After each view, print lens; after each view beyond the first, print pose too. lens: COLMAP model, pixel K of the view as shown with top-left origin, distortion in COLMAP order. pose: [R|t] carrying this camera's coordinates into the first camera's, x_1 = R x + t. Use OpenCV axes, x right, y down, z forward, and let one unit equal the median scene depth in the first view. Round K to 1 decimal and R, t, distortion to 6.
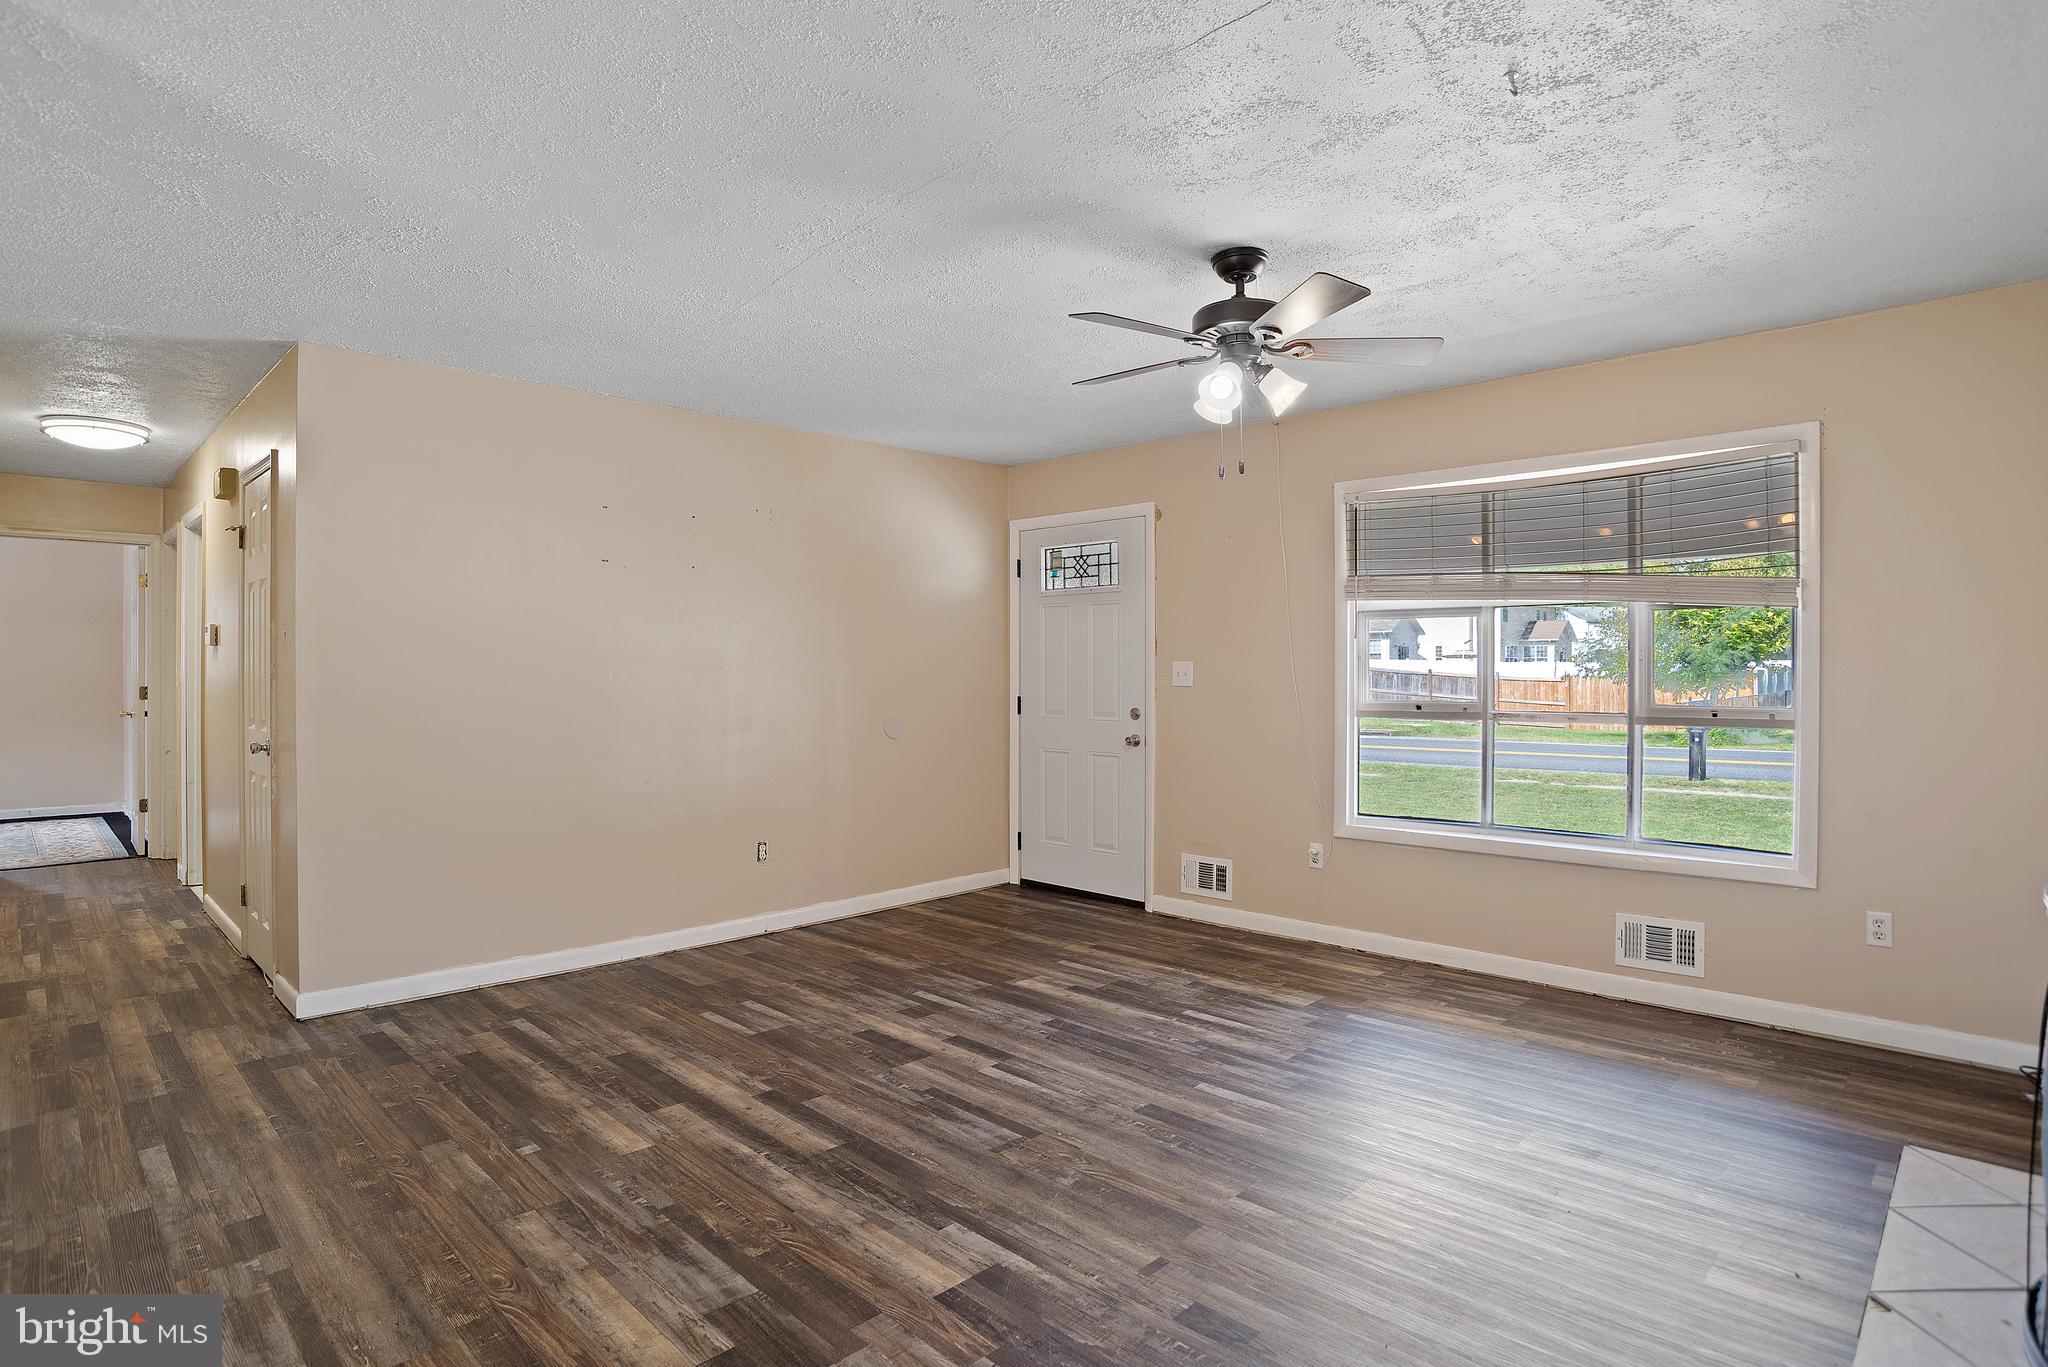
lens RADIAL K [[1060.5, 0, 1017.6], [0, 1060.5, 679.0], [0, 0, 1]] dist [-0.098548, 0.046194]
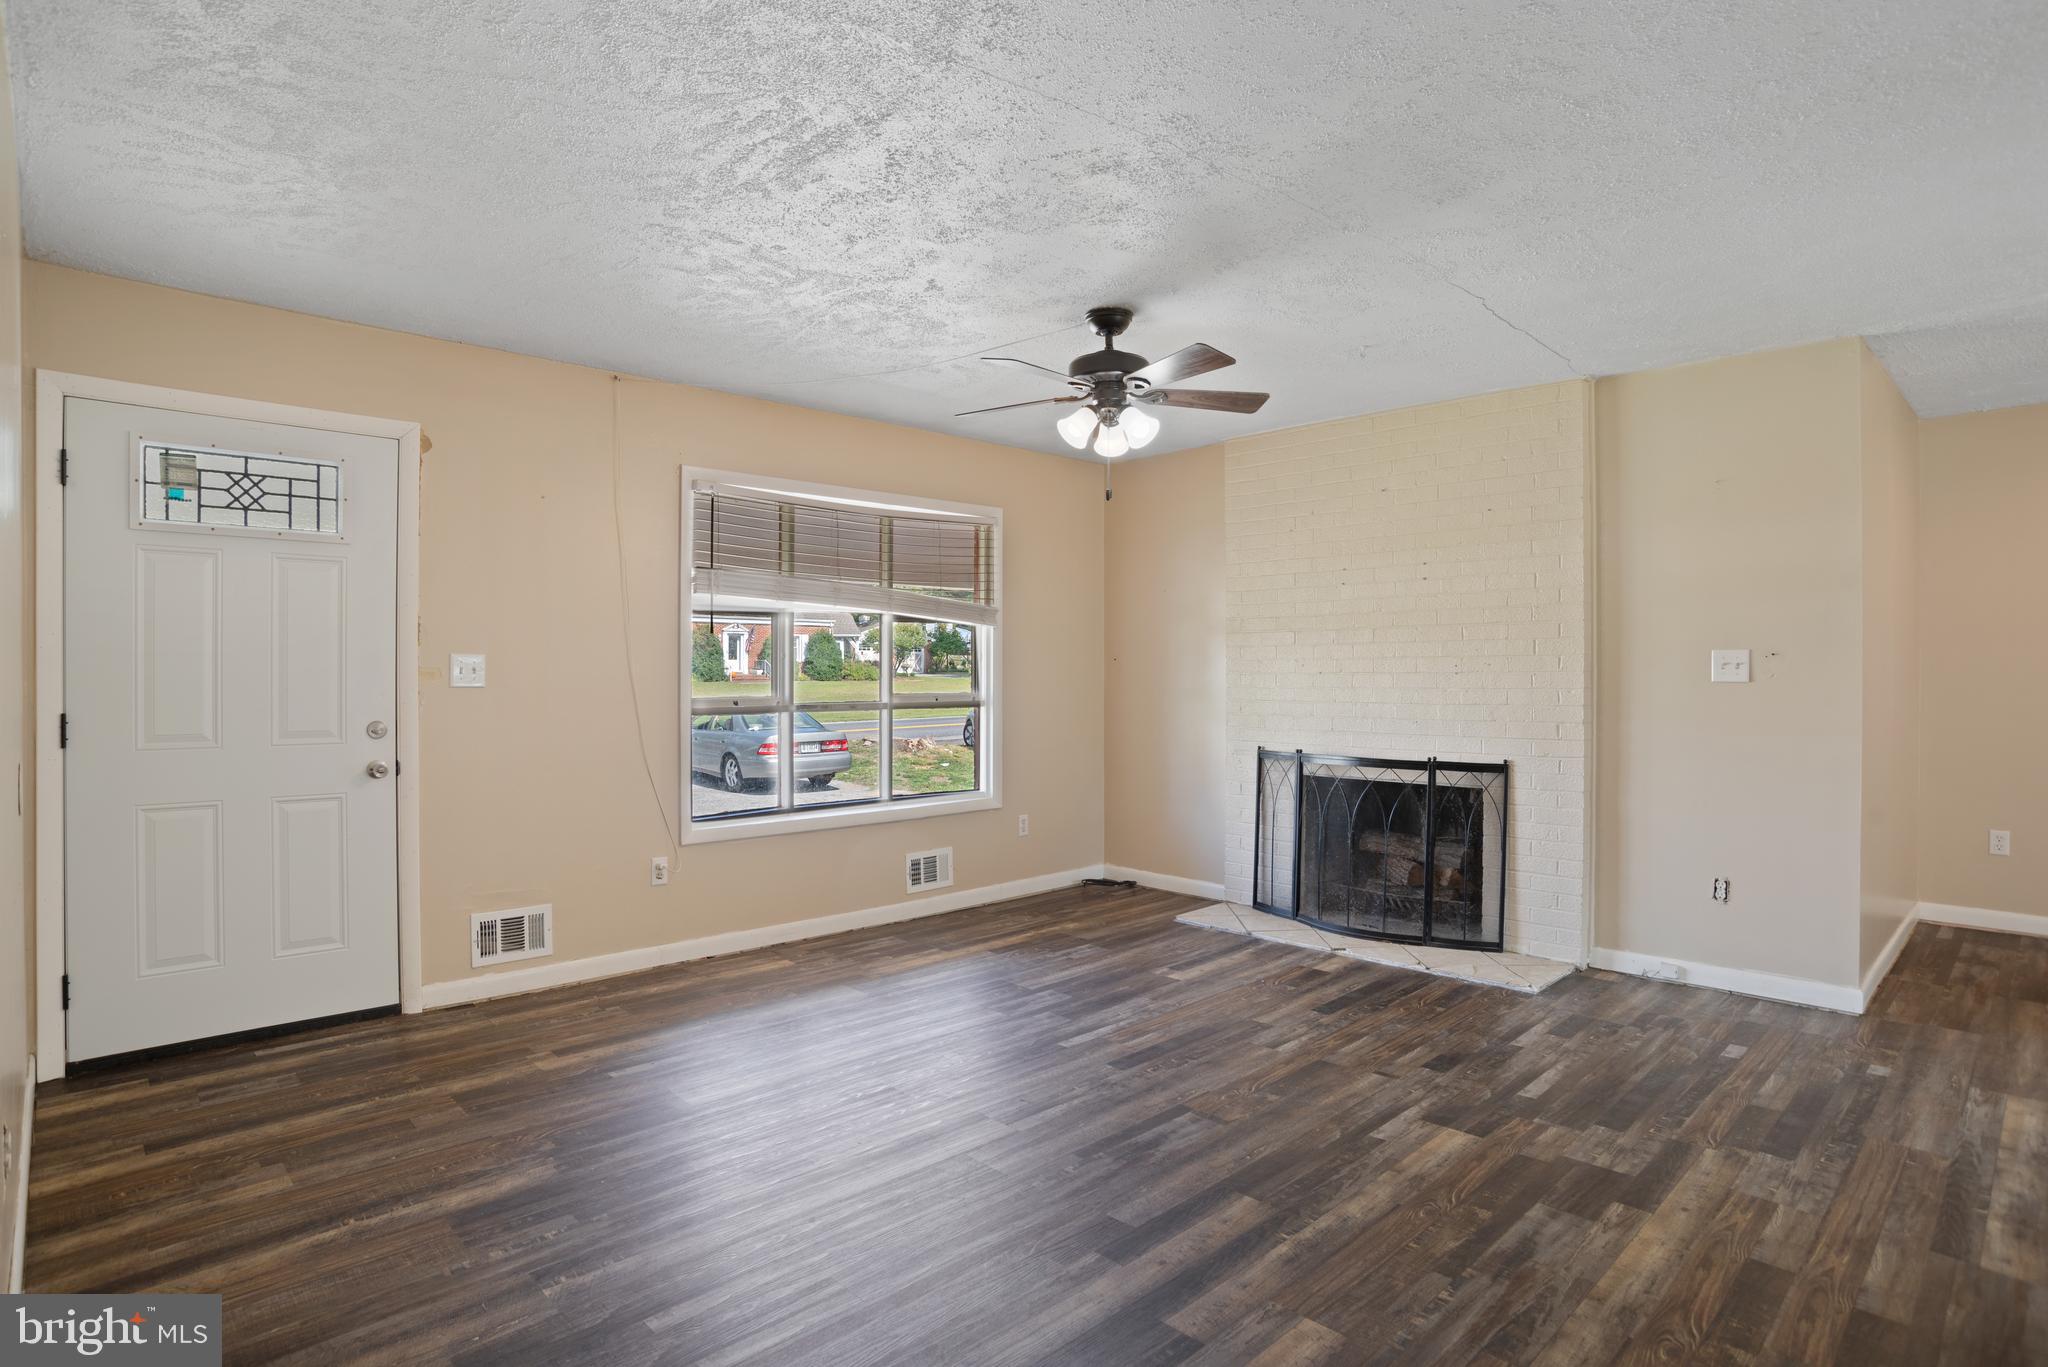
lens RADIAL K [[1056.1, 0, 1018.9], [0, 1056.1, 680.5], [0, 0, 1]] dist [-0.098541, 0.044152]
pose [[0.033926, -0.007879, 0.999393, -0.876596], [0.006172, 0.999952, 0.007674, -0.001453], [-0.999405, 0.005908, 0.033973, 0.960829]]
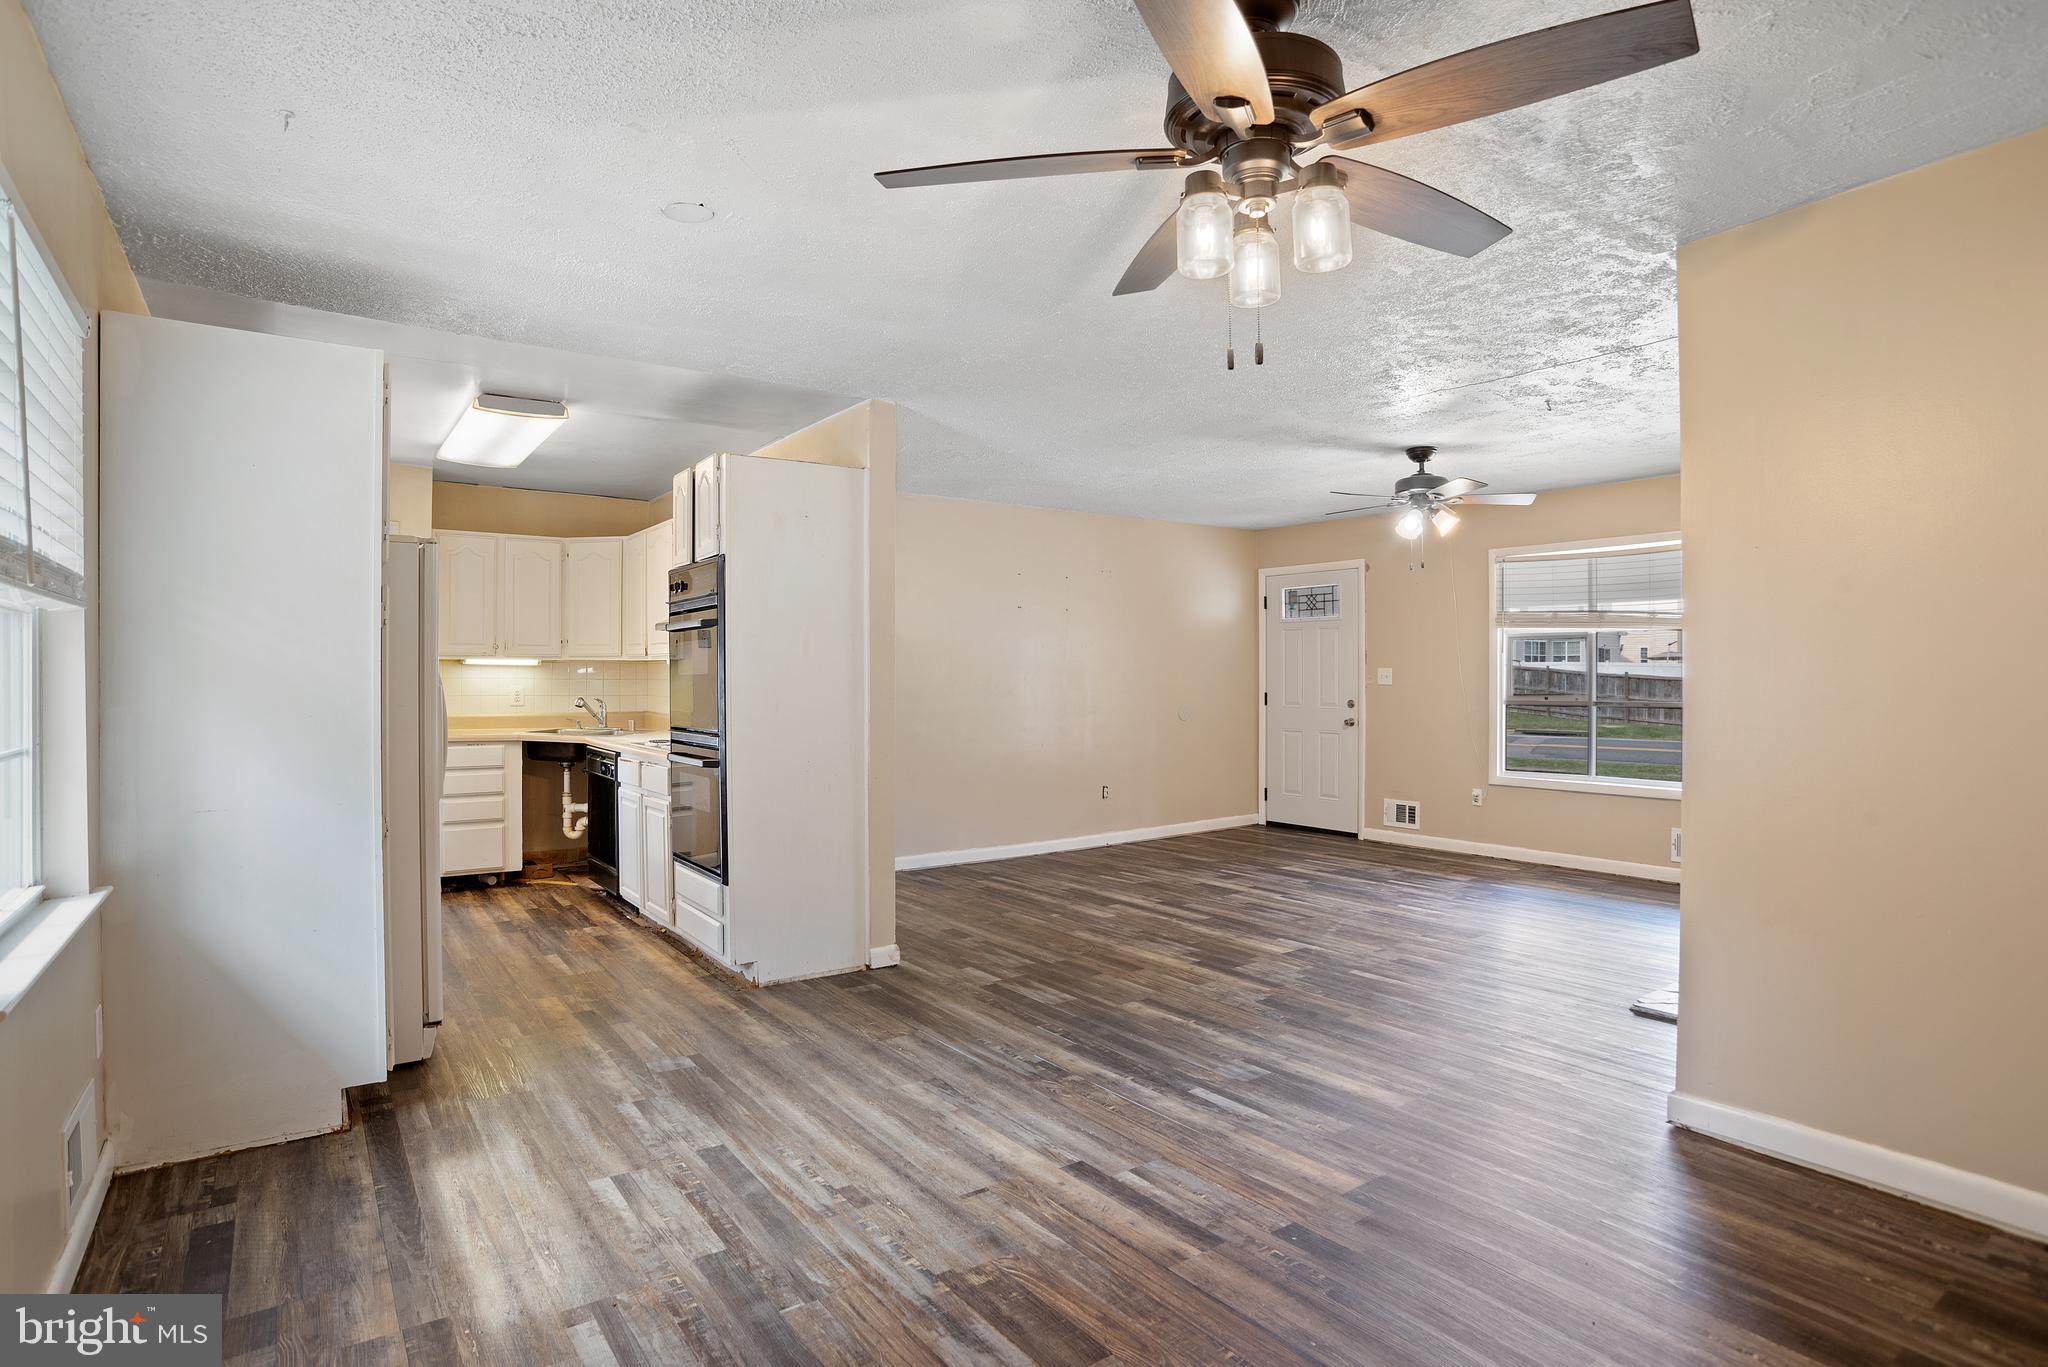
lens RADIAL K [[1056.1, 0, 1018.9], [0, 1056.1, 680.5], [0, 0, 1]] dist [-0.098541, 0.044152]
pose [[0.985528, -0.001728, -0.169505, -0.160112], [0.001420, 0.999997, -0.001939, 0.004549], [0.169508, 0.001670, 0.985527, -0.833974]]
